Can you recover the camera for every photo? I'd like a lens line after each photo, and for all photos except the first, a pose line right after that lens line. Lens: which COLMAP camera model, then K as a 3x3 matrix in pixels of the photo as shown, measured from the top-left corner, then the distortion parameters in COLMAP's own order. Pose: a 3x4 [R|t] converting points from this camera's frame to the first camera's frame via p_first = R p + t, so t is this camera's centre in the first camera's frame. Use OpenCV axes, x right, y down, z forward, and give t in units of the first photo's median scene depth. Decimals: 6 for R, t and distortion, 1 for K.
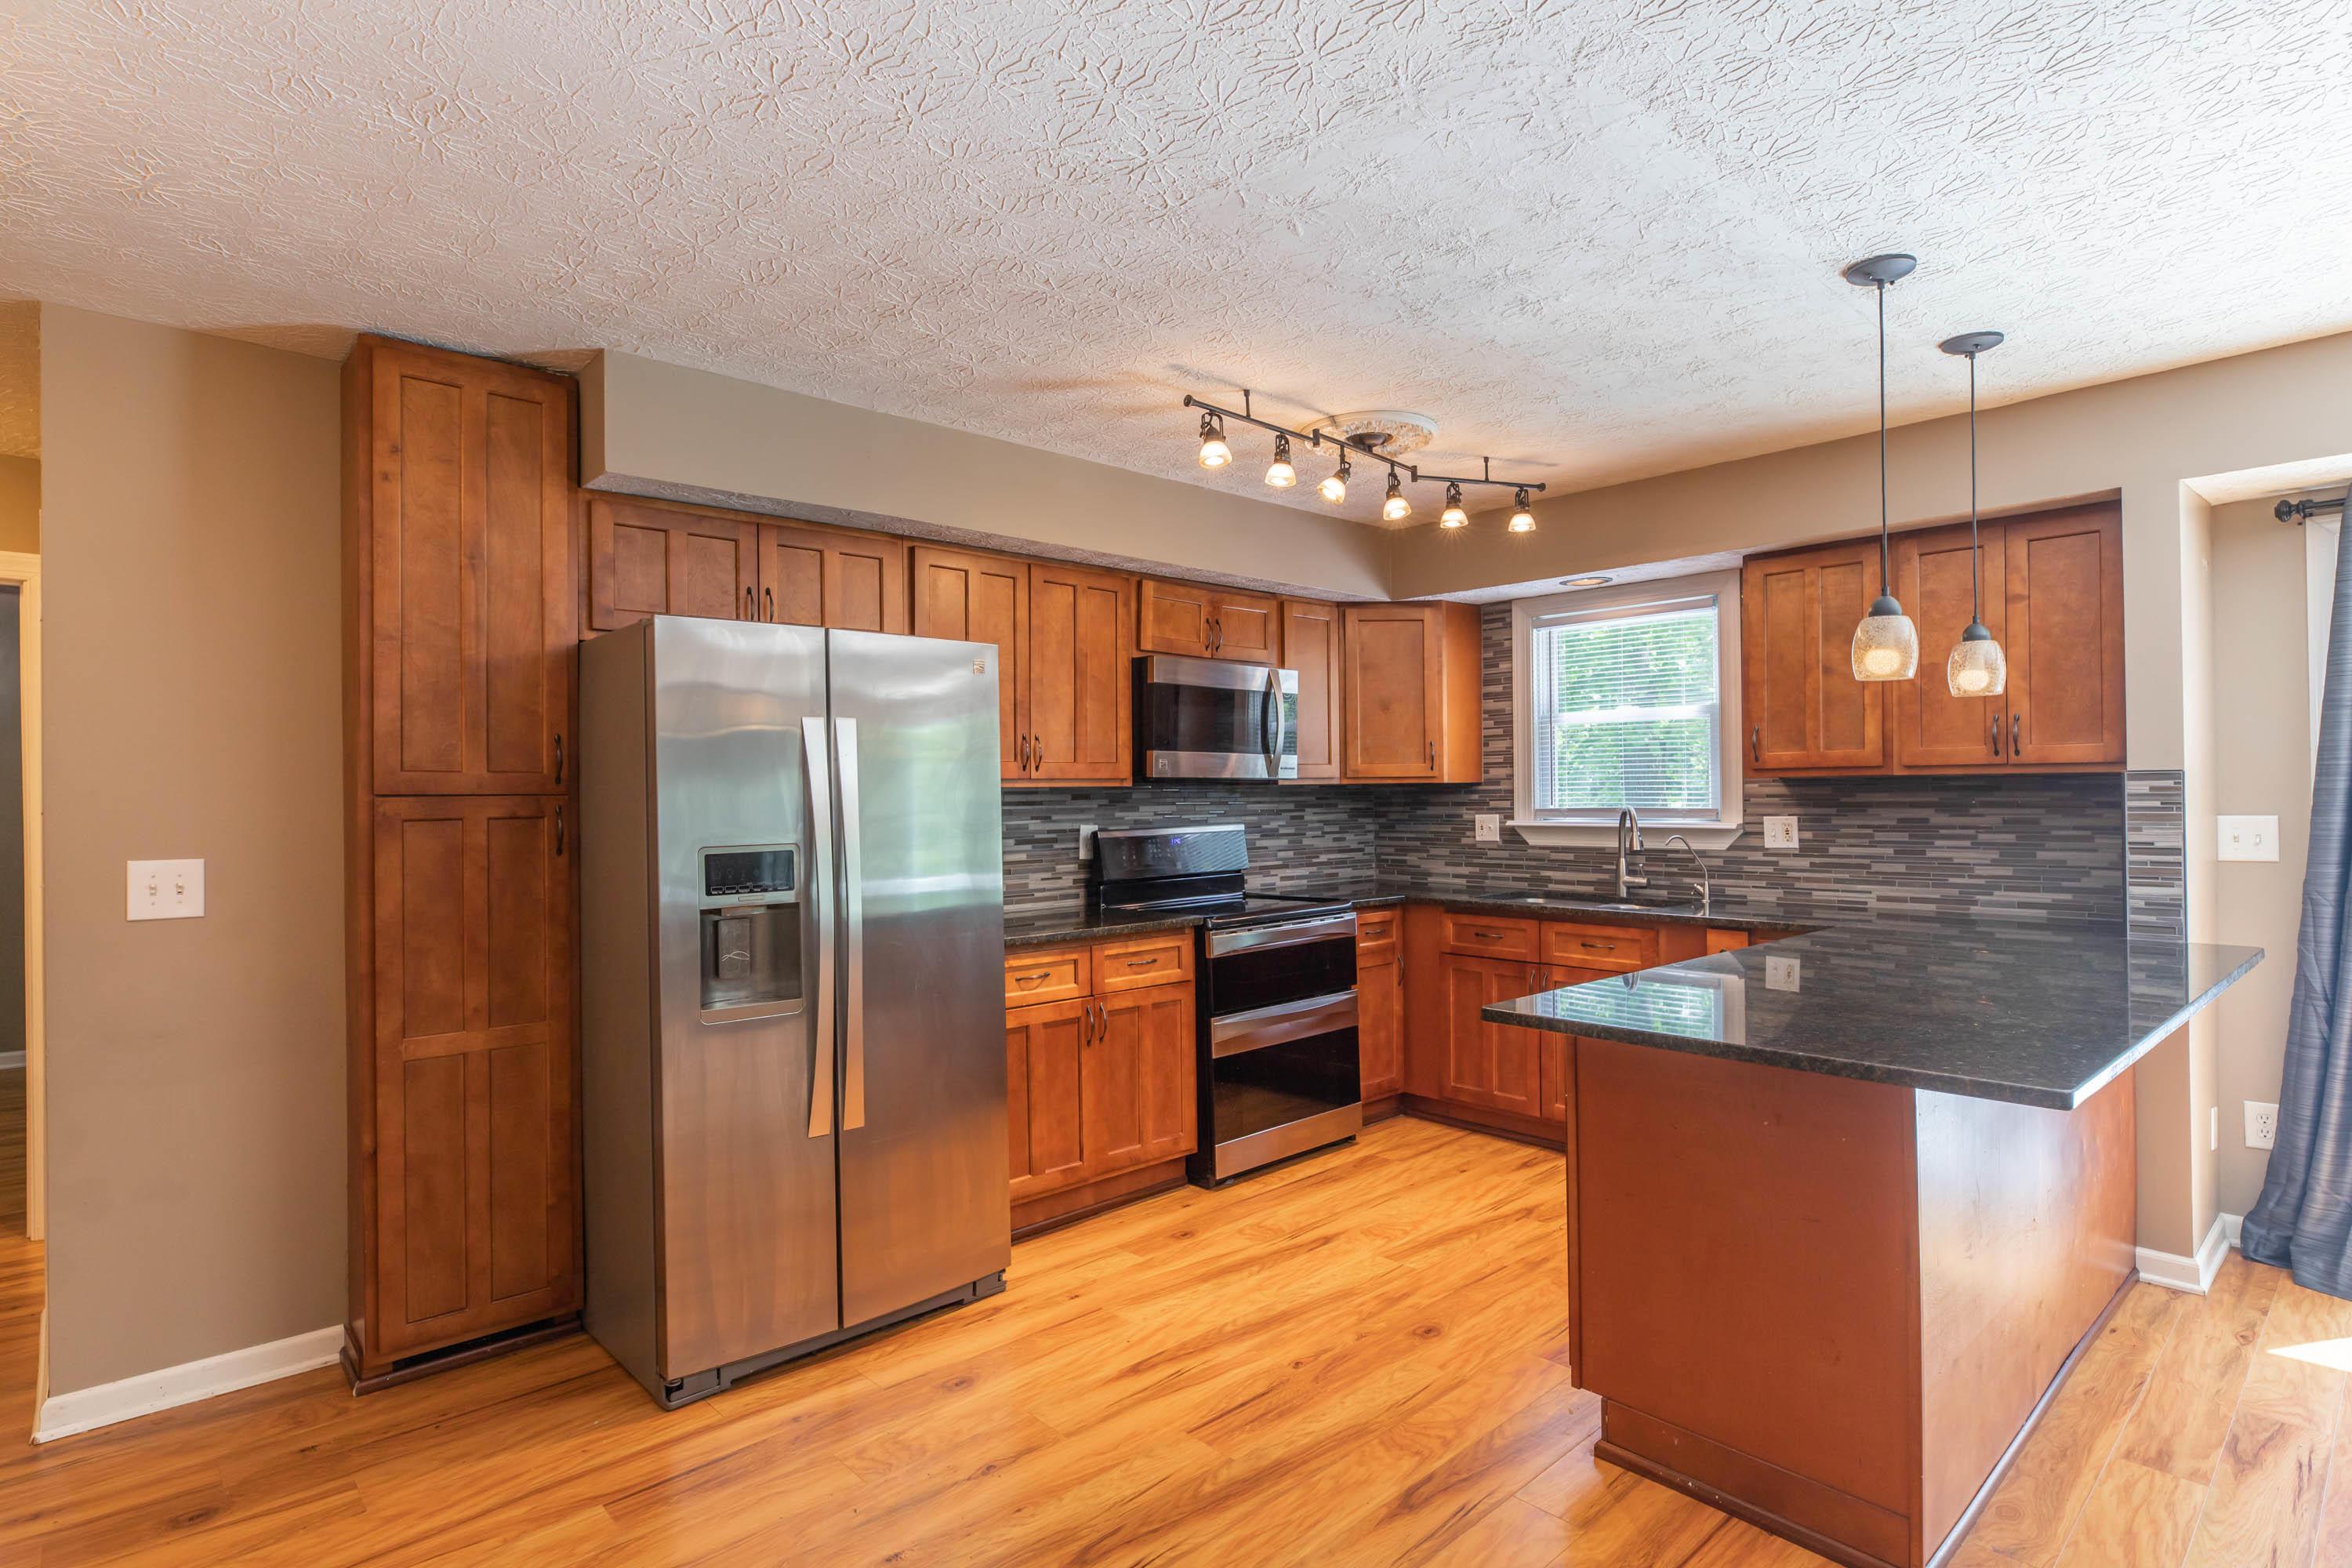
lens RADIAL K [[1184.9, 0, 1169.0], [0, 1184.9, 792.5], [0, 0, 1]] dist [-0.003125, 0.000210]
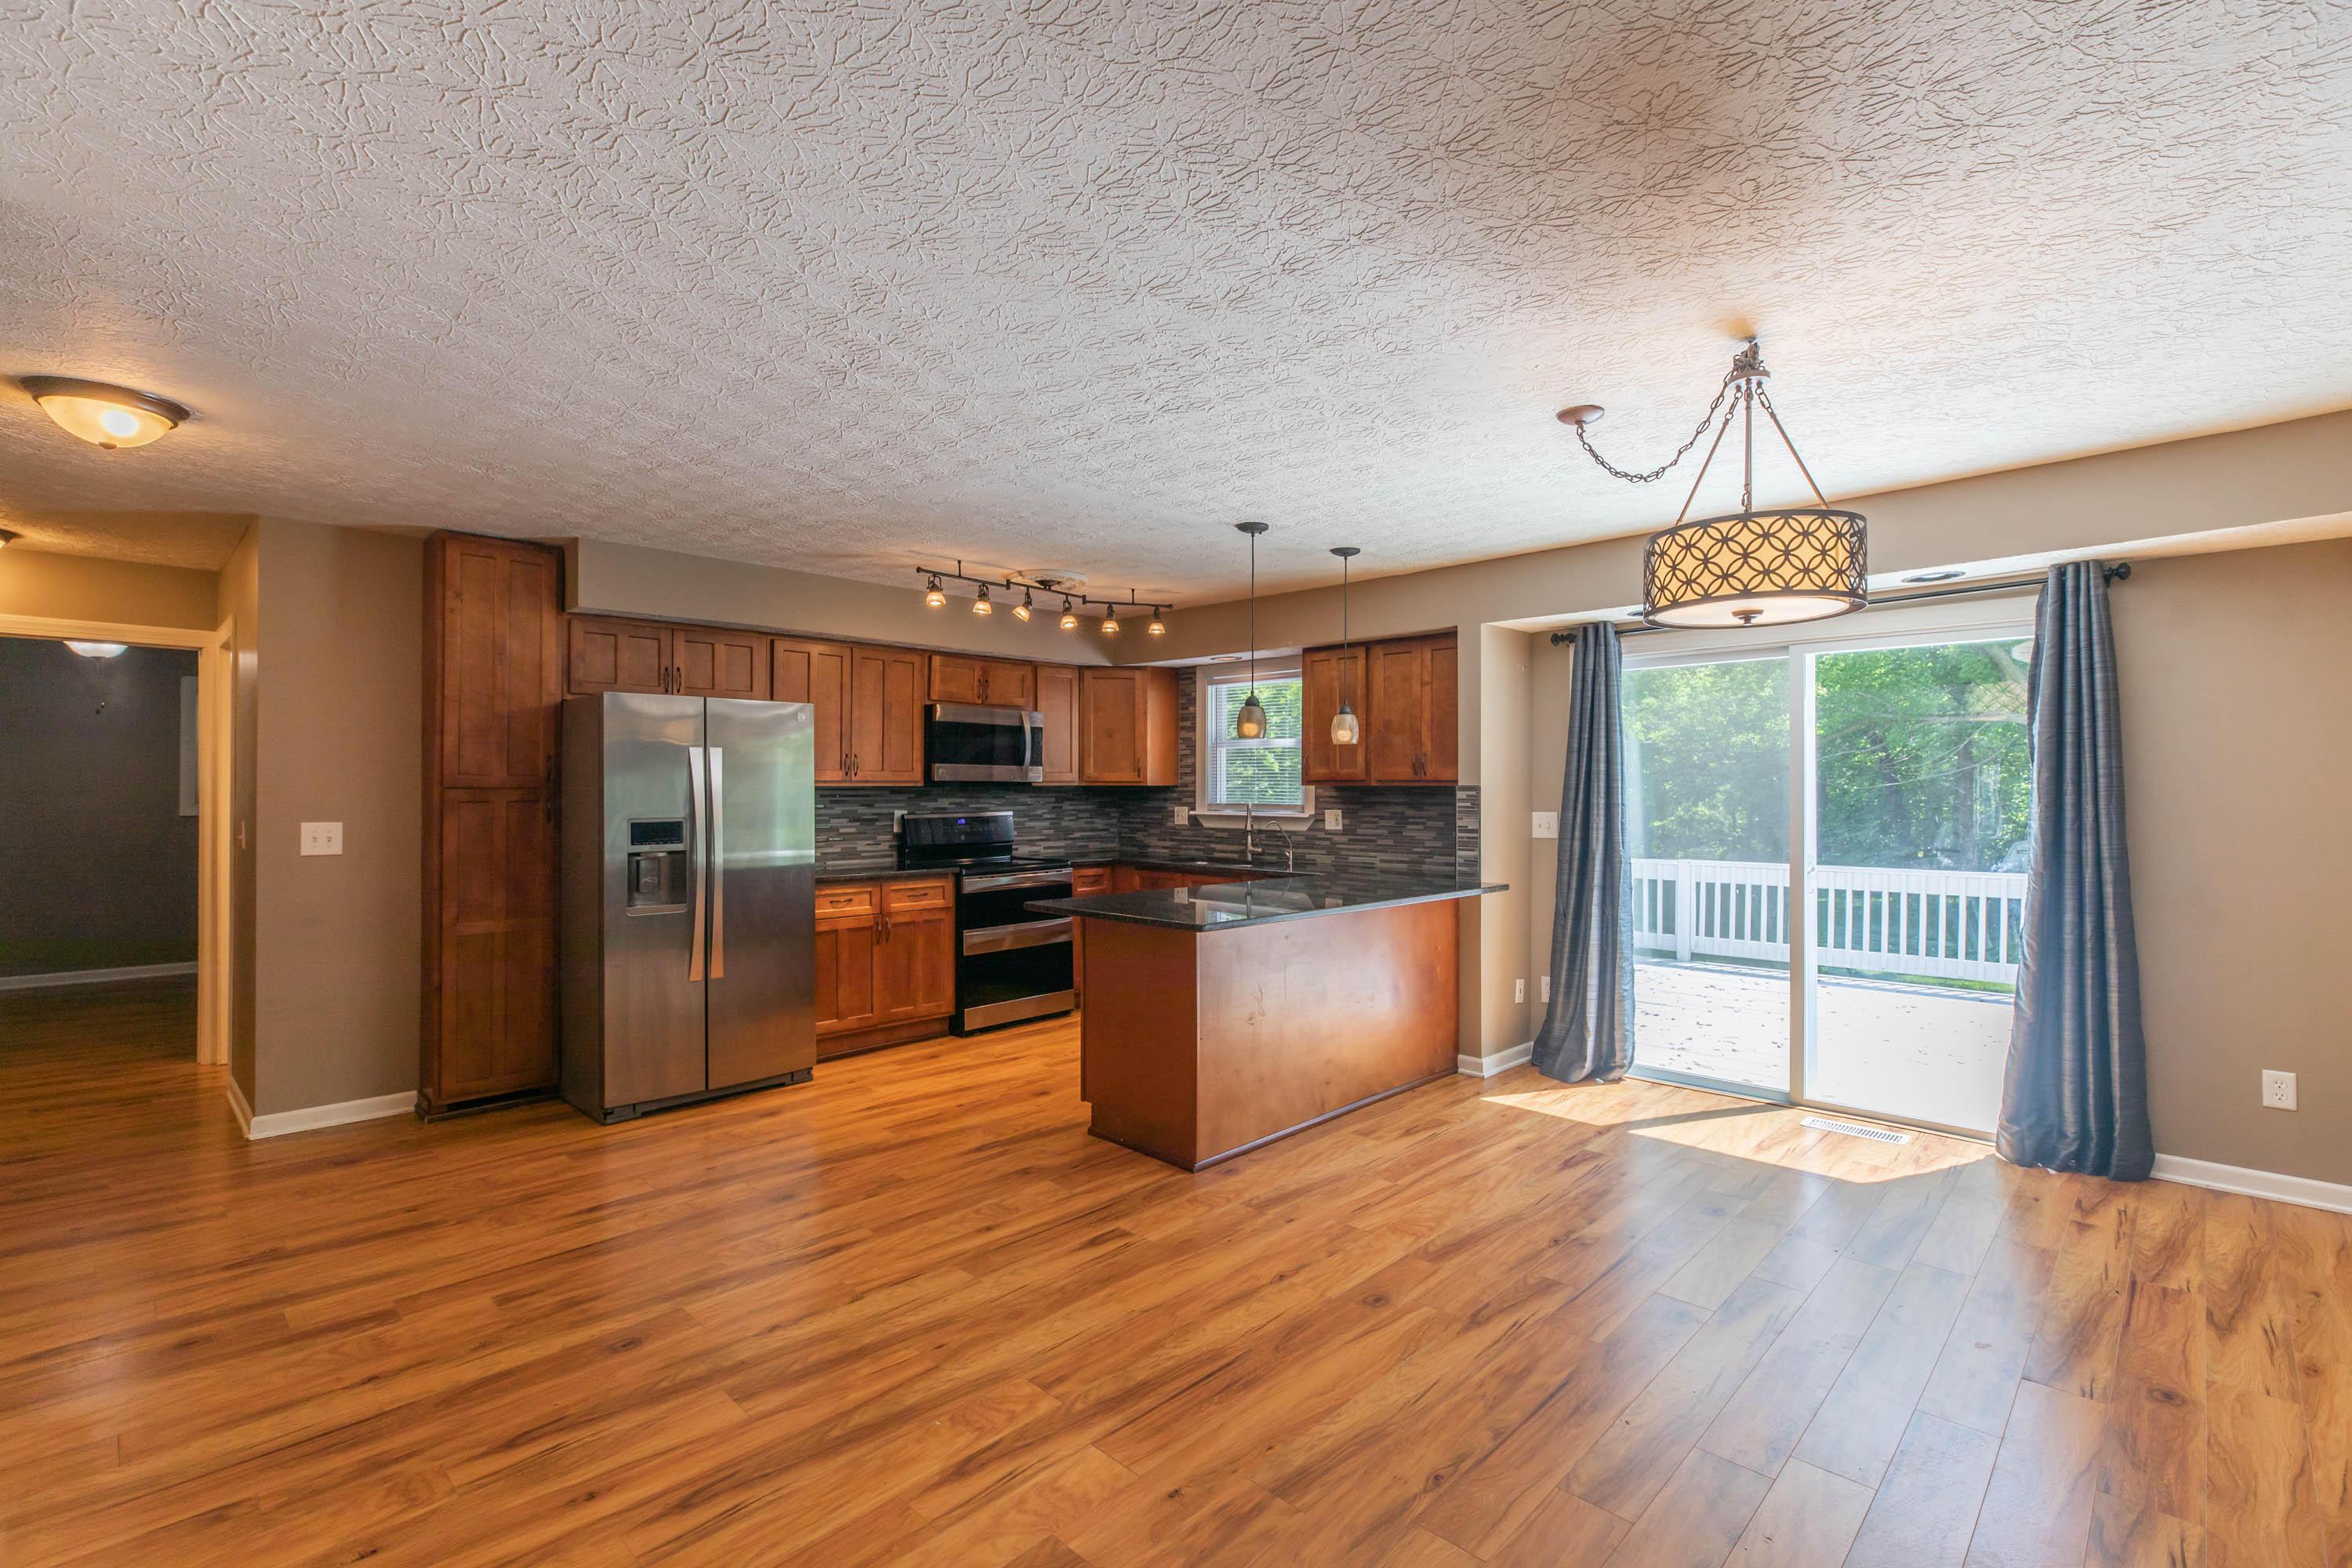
lens RADIAL K [[1054.4, 0, 1155.9], [0, 1054.4, 783.3], [0, 0, 1]] dist [0.007899, -0.002670]
pose [[0.998850, 0.012625, 0.046255, 0.223616], [-0.012487, 0.999917, -0.003257, -0.008596], [-0.046292, 0.002676, 0.998924, -0.436588]]
